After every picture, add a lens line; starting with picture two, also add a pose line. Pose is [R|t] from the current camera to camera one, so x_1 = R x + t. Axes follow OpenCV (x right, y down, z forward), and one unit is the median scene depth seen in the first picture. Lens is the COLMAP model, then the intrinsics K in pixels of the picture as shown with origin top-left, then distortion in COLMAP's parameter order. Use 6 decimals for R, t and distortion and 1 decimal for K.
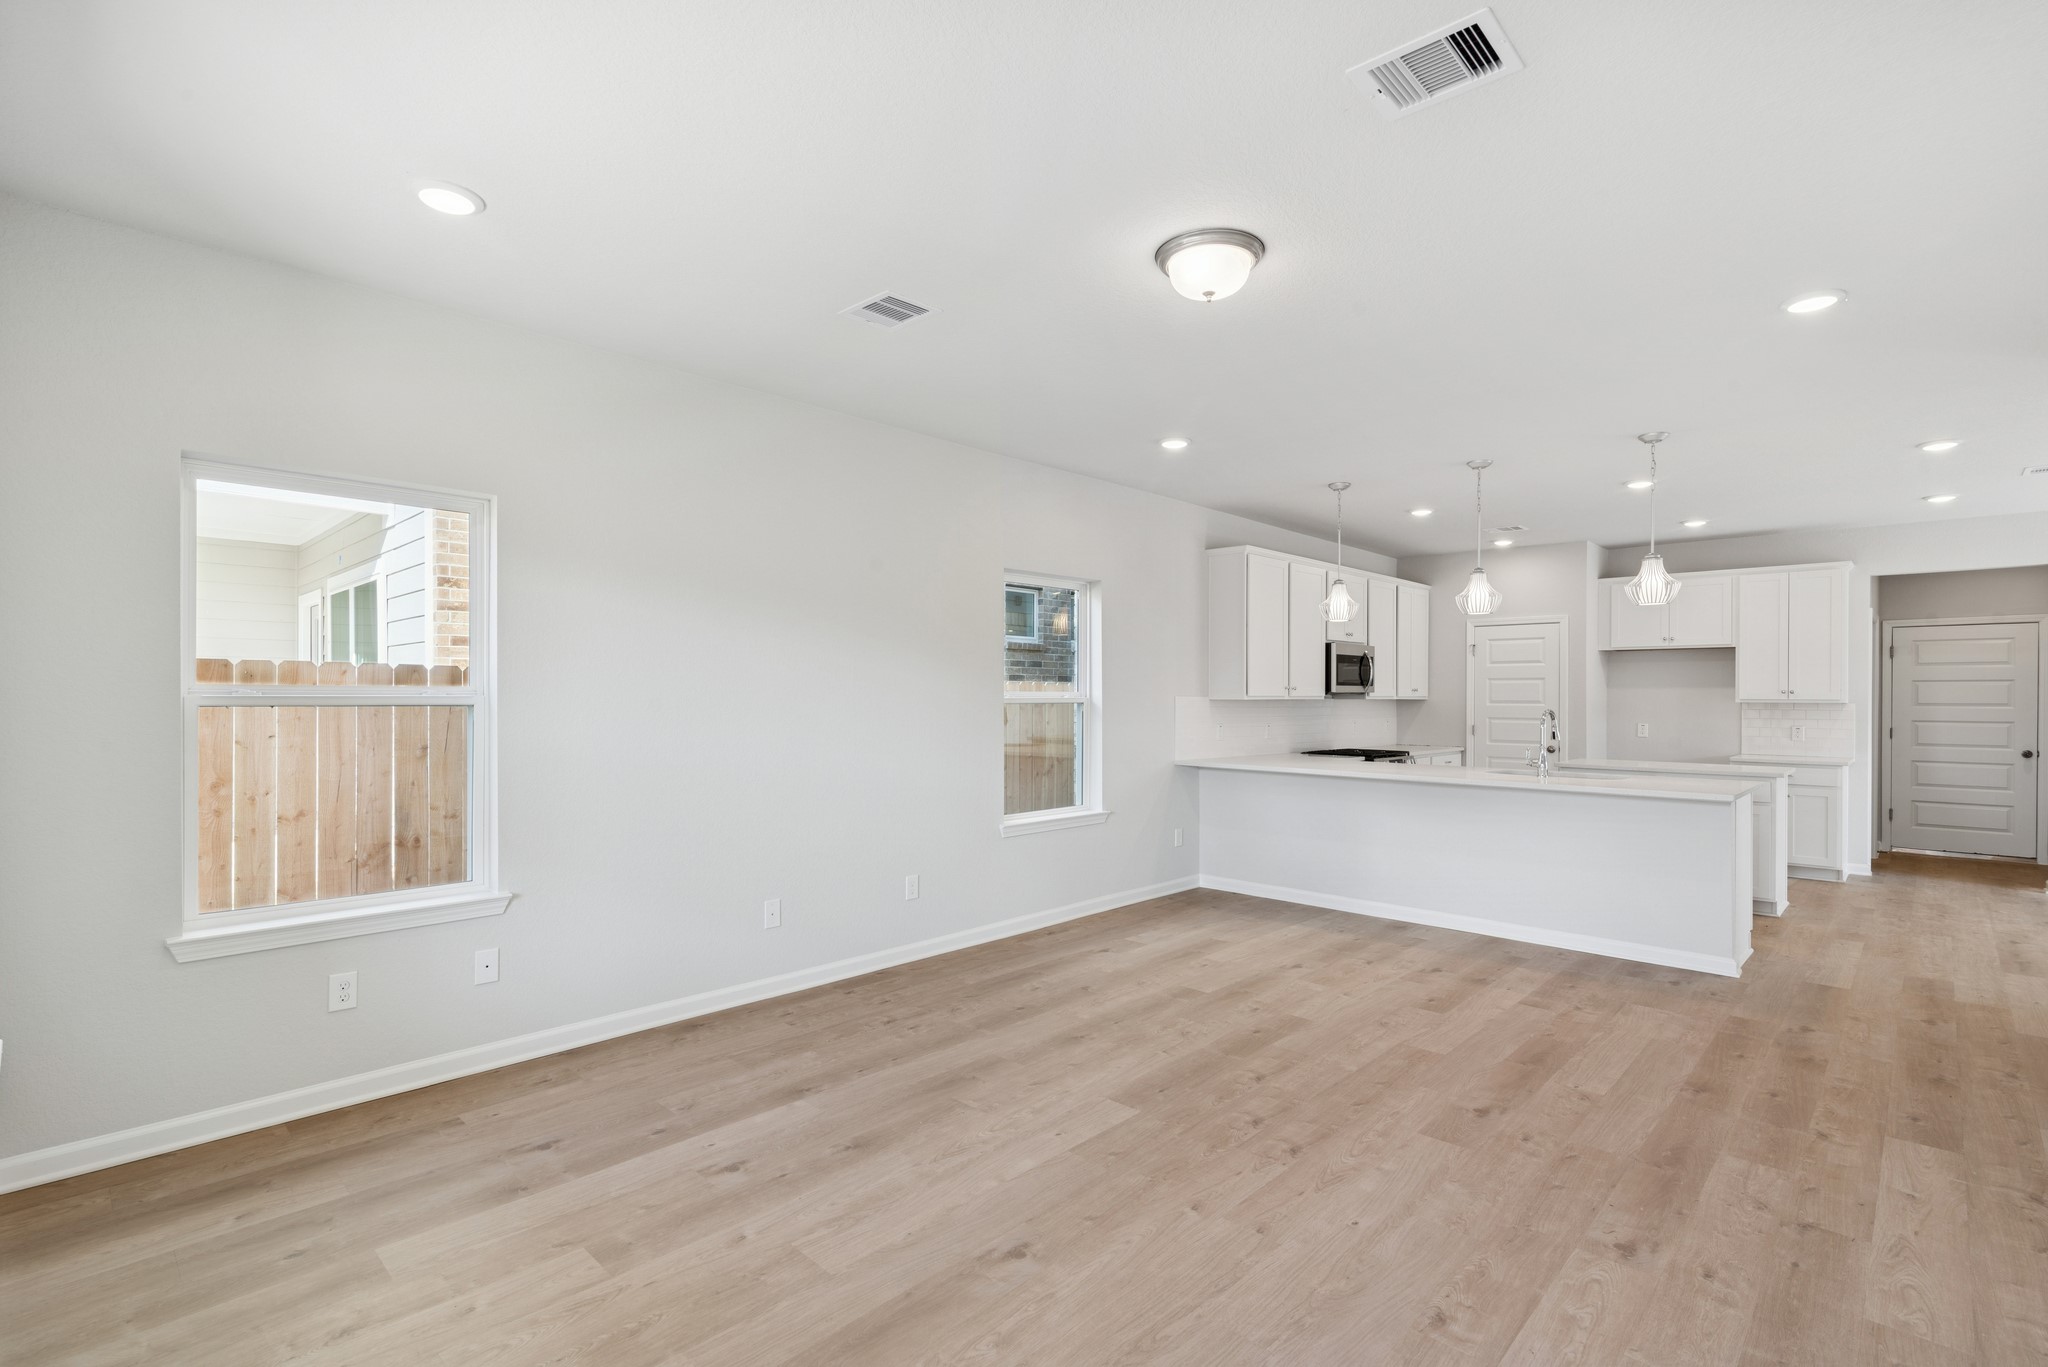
lens RADIAL K [[936.4, 0, 1045.8], [0, 936.4, 692.9], [0, 0, 1]] dist [0.003121, 0.000341]
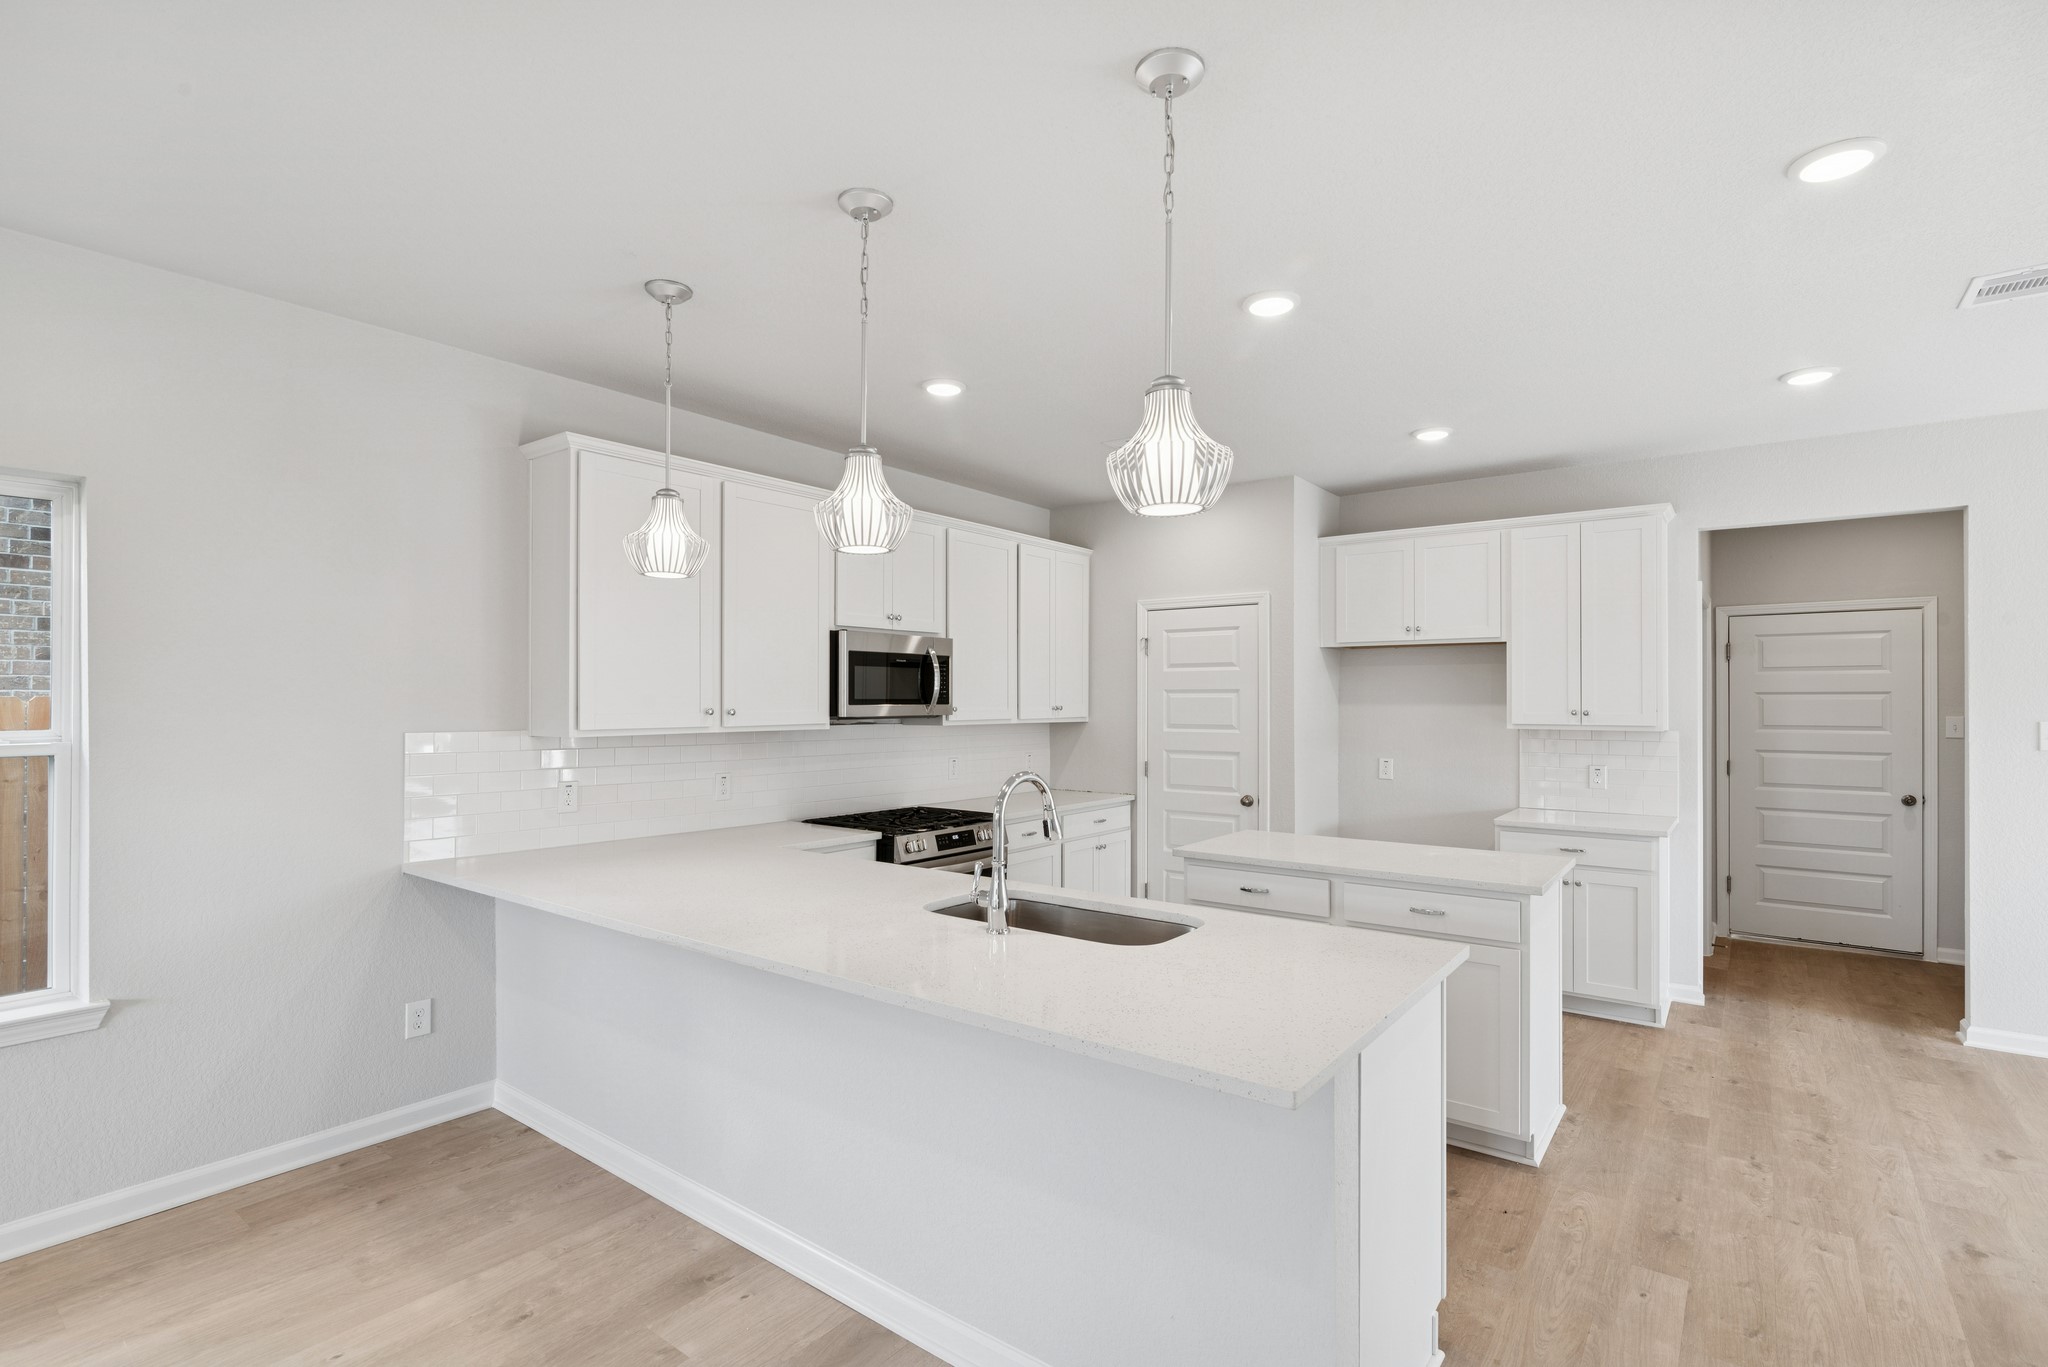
lens RADIAL K [[960.7, 0, 1029.9], [0, 960.7, 690.9], [0, 0, 1]] dist [-0.002861, -0.001029]
pose [[0.994155, -0.001741, 0.107947, 0.408944], [0.002524, 0.999971, -0.007118, -0.013889], [-0.107931, 0.007348, 0.994131, 0.461853]]
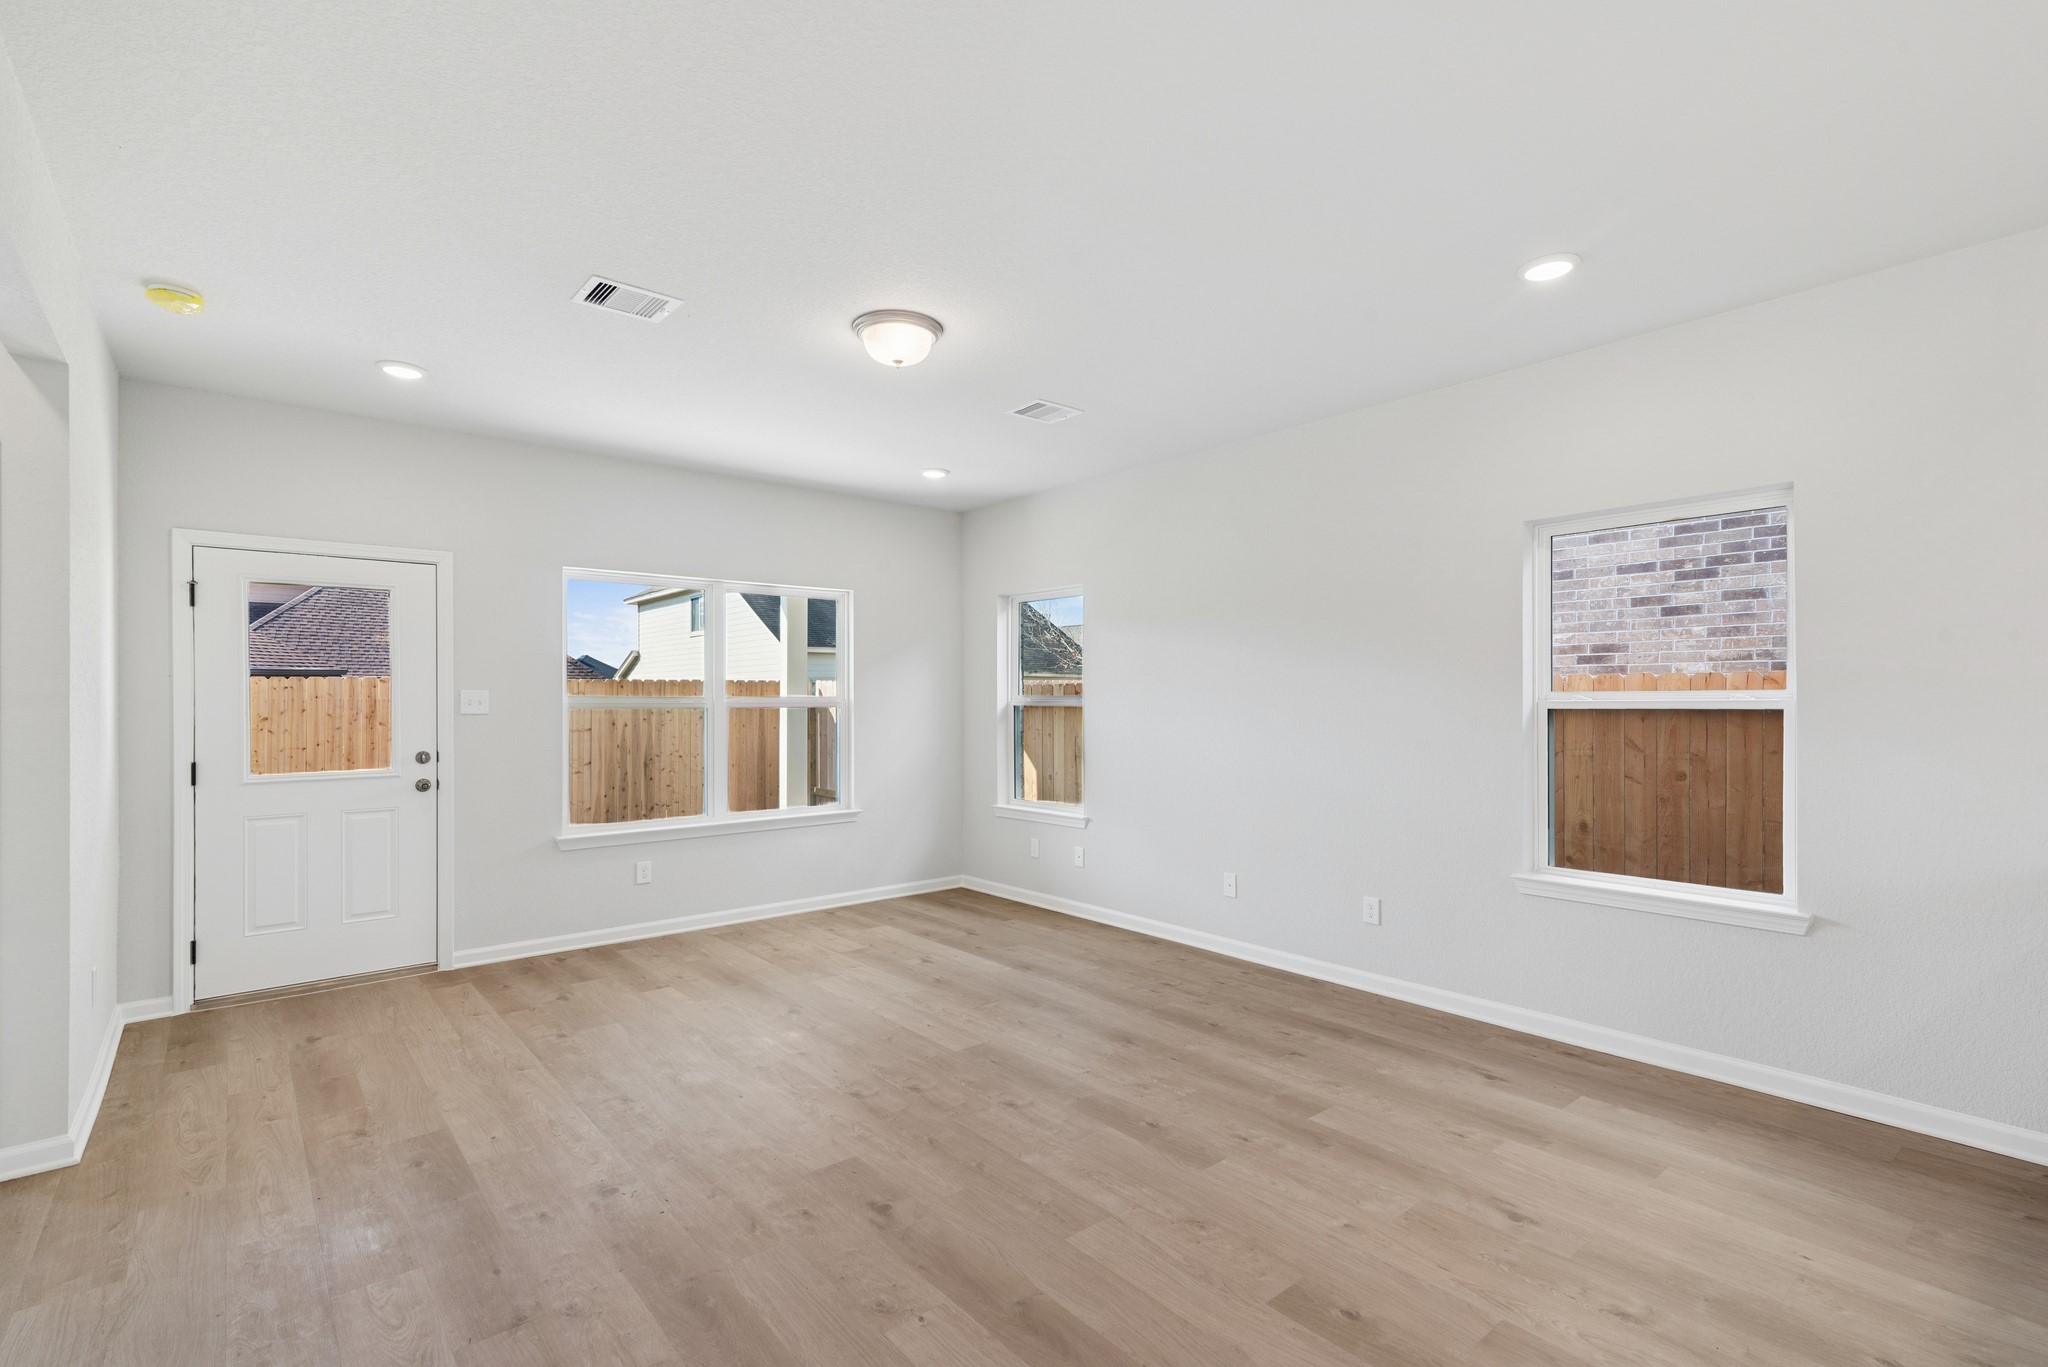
lens RADIAL K [[945.4, 0, 1023.9], [0, 945.4, 692.3], [0, 0, 1]] dist [0.013612, 0.000337]
pose [[-0.114288, -0.014256, -0.993345, 0.592788], [0.001887, 0.999892, -0.014567, 0.007523], [0.993446, -0.003540, -0.114249, 0.569144]]
